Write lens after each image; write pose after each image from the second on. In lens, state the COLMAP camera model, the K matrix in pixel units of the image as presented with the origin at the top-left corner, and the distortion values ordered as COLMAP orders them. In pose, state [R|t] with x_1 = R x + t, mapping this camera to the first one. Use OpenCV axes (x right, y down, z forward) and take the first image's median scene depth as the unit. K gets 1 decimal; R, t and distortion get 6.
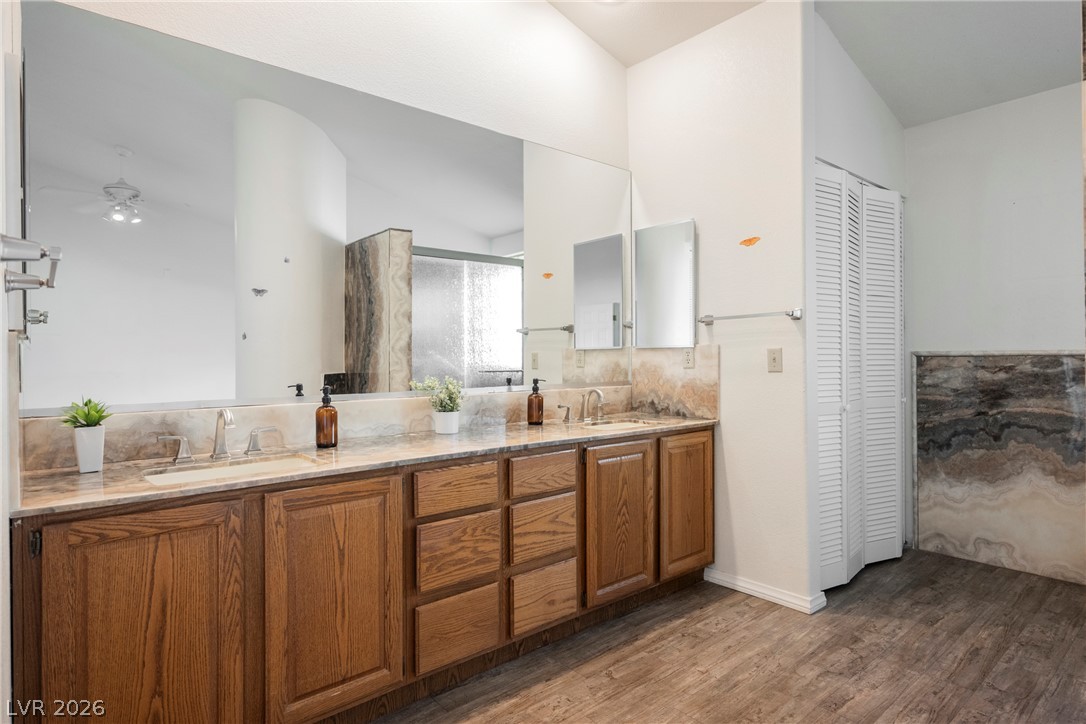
lens RADIAL K [[580.0, 0, 543.0], [0, 580.0, 362.0], [0, 0, 1]] dist [-0.001534, -0.000154]
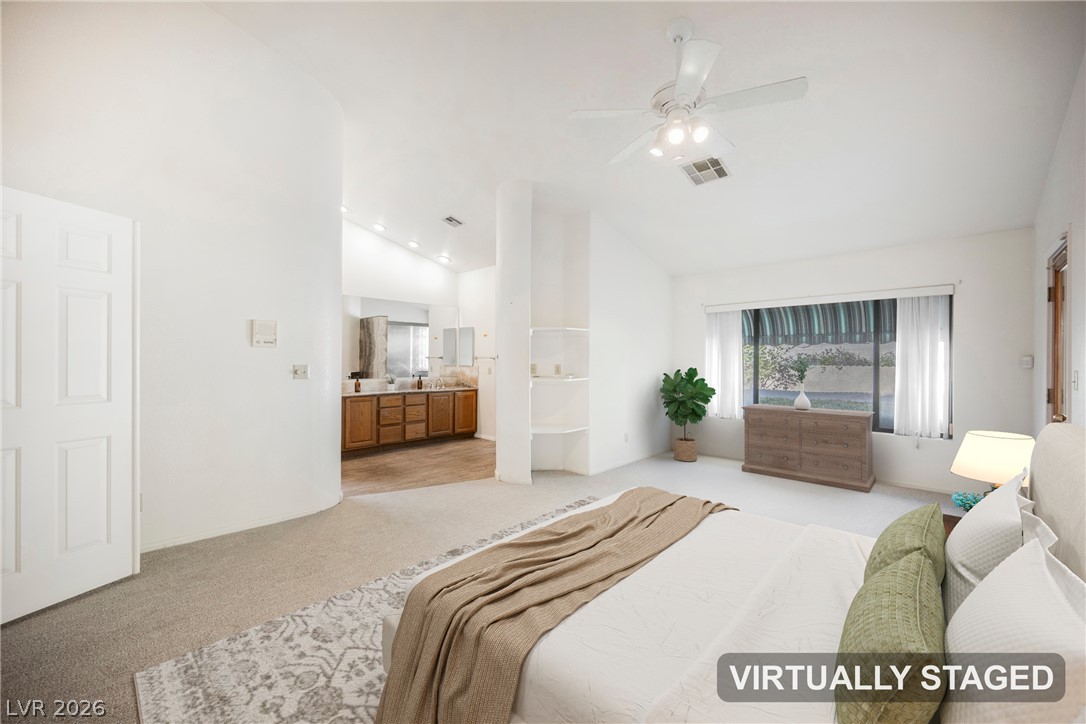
lens RADIAL K [[422.9, 0, 545.2], [0, 422.9, 362.2], [0, 0, 1]] dist [0.000092, -0.000085]
pose [[0.994926, 0.013918, 0.099641, 0.467078], [-0.013899, 0.999903, -0.000882, -0.054280], [-0.099644, -0.000508, 0.995023, -1.528899]]
